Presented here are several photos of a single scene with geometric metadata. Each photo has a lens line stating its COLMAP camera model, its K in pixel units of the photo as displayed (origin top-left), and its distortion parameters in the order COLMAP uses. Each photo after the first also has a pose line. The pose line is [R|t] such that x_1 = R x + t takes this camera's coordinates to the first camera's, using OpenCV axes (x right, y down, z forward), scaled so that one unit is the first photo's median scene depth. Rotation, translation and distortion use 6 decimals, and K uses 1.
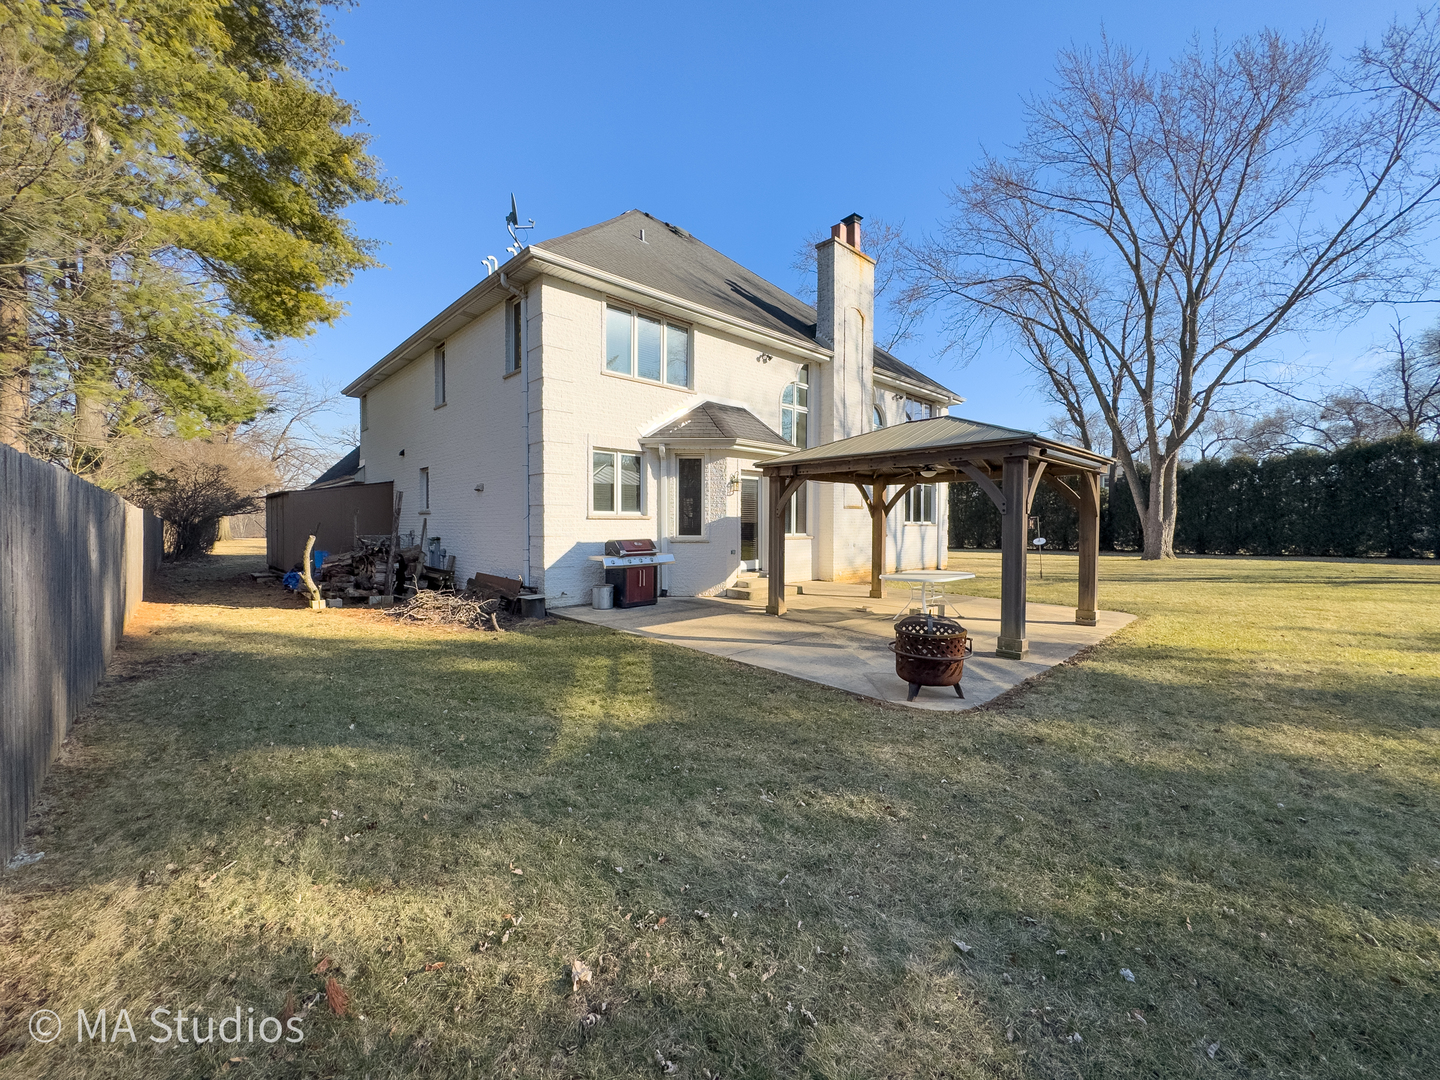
lens RADIAL K [[596.2, 0, 705.1], [0, 596.2, 537.3], [0, 0, 1]] dist [0.000417, -0.000551]
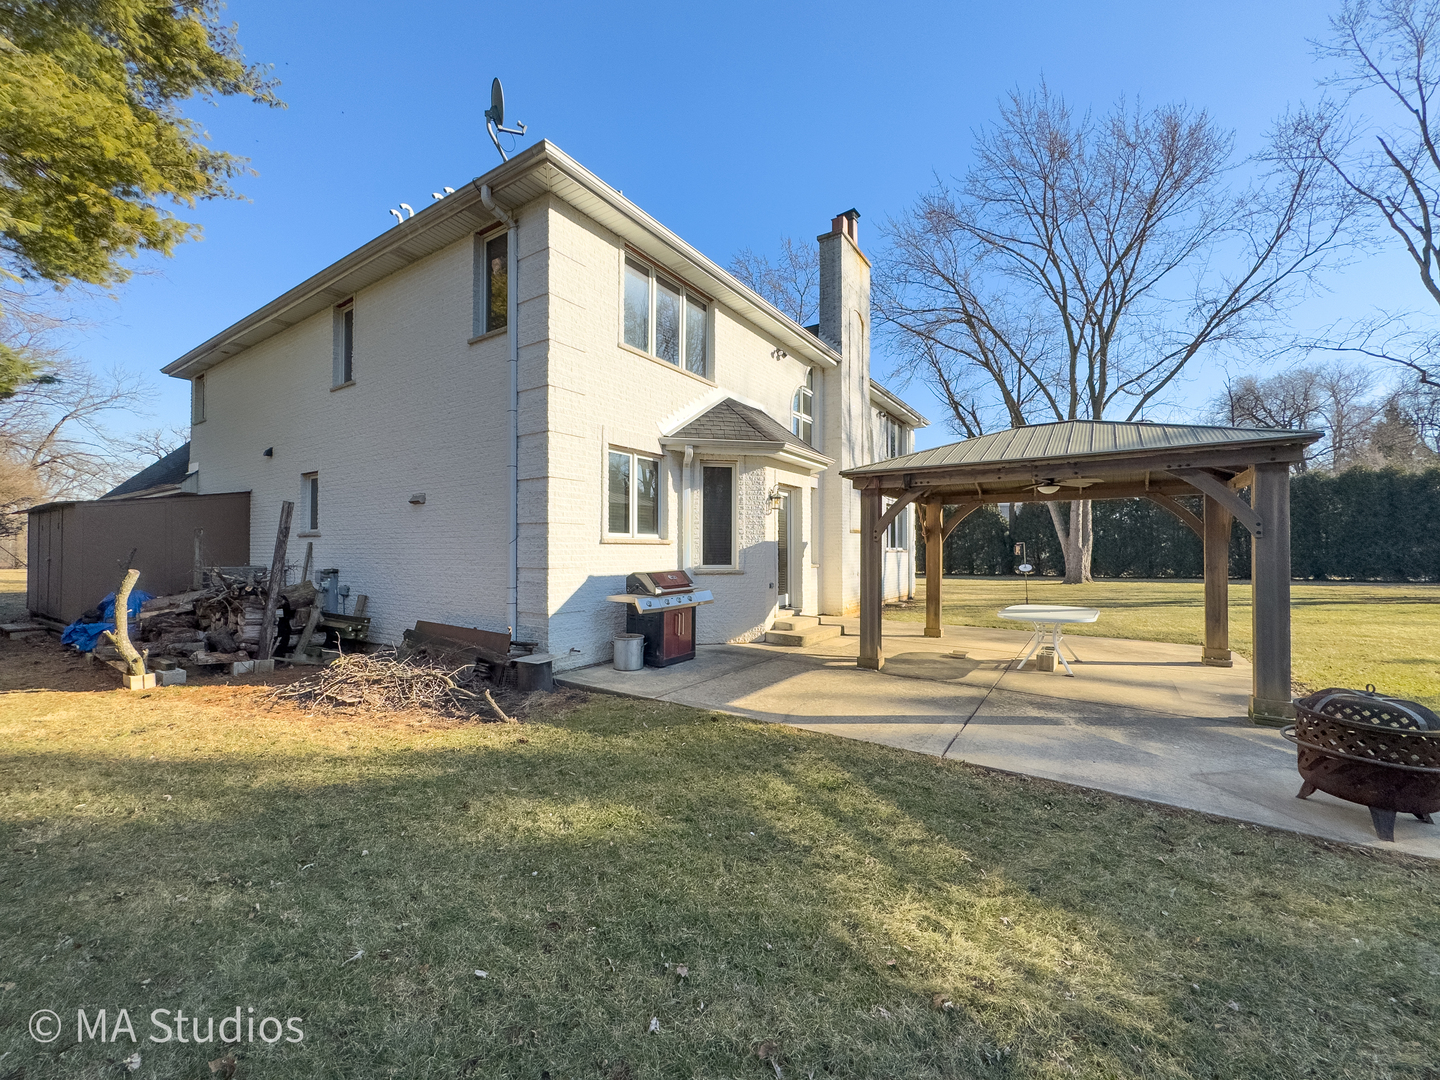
lens RADIAL K [[596.2, 0, 734.3], [0, 596.2, 543.3], [0, 0, 1]] dist [0.000417, -0.000551]
pose [[0.970467, 0.002297, 0.241224, -0.187630], [0.005848, 0.999437, -0.033043, -0.005478], [-0.241164, 0.033478, 0.969907, 0.231144]]
